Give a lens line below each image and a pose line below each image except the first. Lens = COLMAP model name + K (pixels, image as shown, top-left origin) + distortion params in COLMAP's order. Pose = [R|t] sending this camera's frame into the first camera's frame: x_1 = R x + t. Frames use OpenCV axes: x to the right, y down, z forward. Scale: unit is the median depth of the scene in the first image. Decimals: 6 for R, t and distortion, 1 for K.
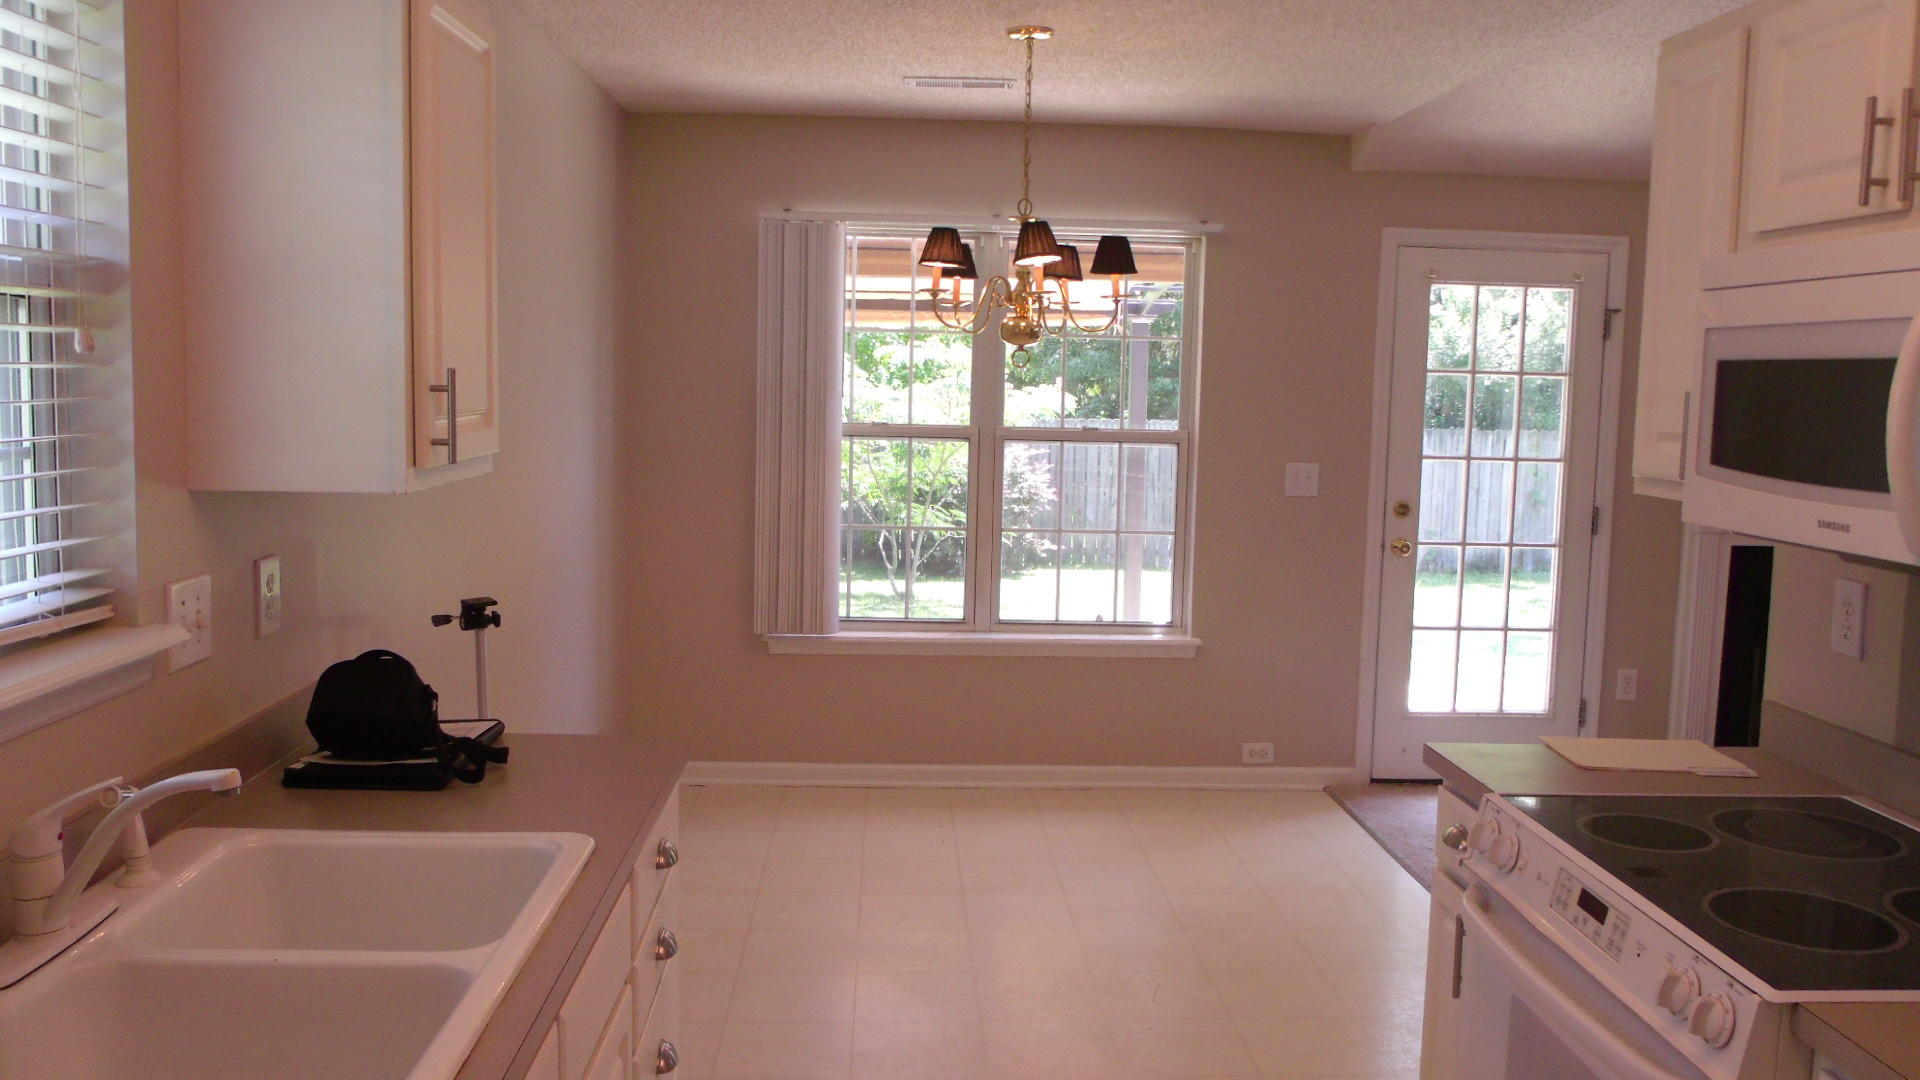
lens RADIAL K [[1553.3, 0, 962.8], [0, 1553.3, 529.3], [0, 0, 1]] dist [-0.012798, -0.002801]
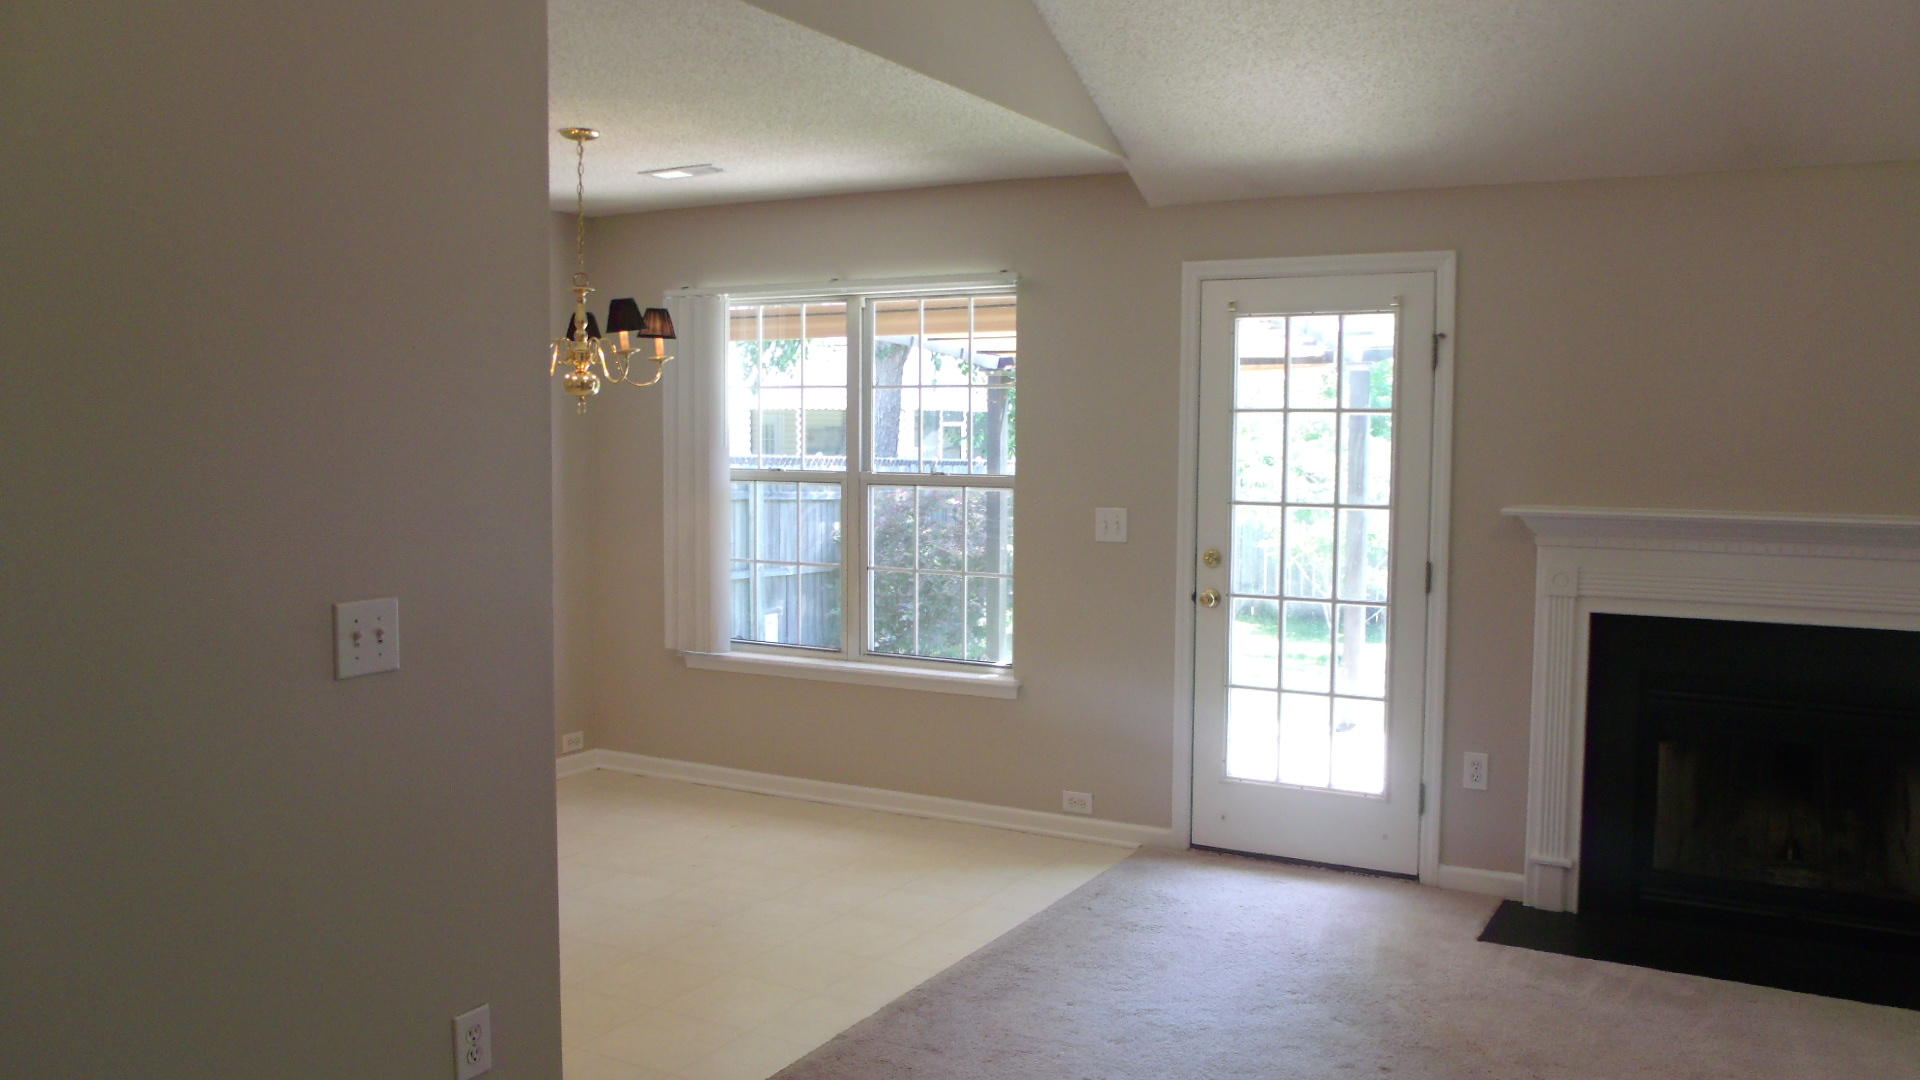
lens RADIAL K [[1553.3, 0, 958.8], [0, 1553.3, 538.1], [0, 0, 1]] dist [-0.012798, -0.002801]
pose [[0.840142, 0.018873, -0.542038, 0.662537], [-0.038515, 0.998947, -0.024916, 0.004395], [0.540997, 0.041810, 0.839985, 0.126052]]
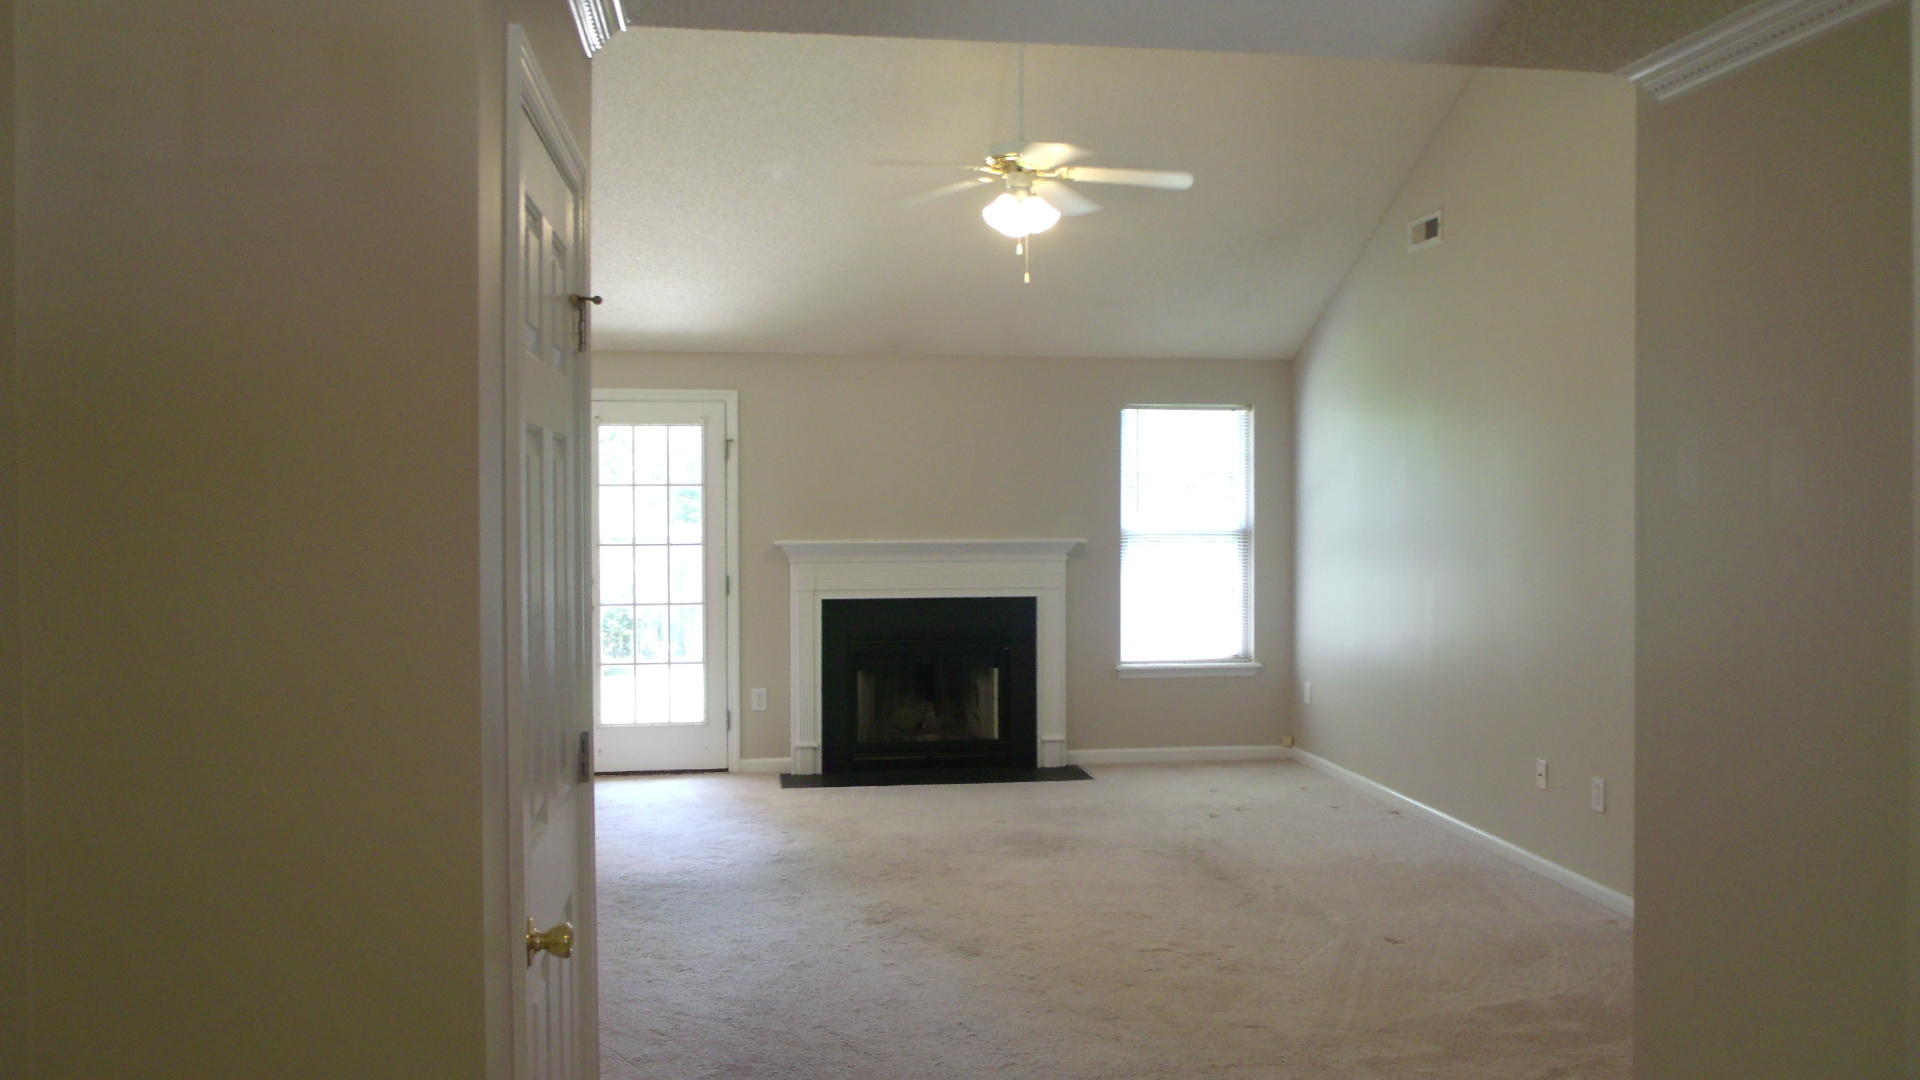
lens RADIAL K [[1553.3, 0, 958.2], [0, 1553.3, 540.4], [0, 0, 1]] dist [-0.012798, -0.002801]
pose [[0.996035, -0.030146, 0.083701, 0.505623], [0.037682, 0.995232, -0.089960, 0.091710], [-0.080590, 0.092757, 0.992422, -0.457777]]
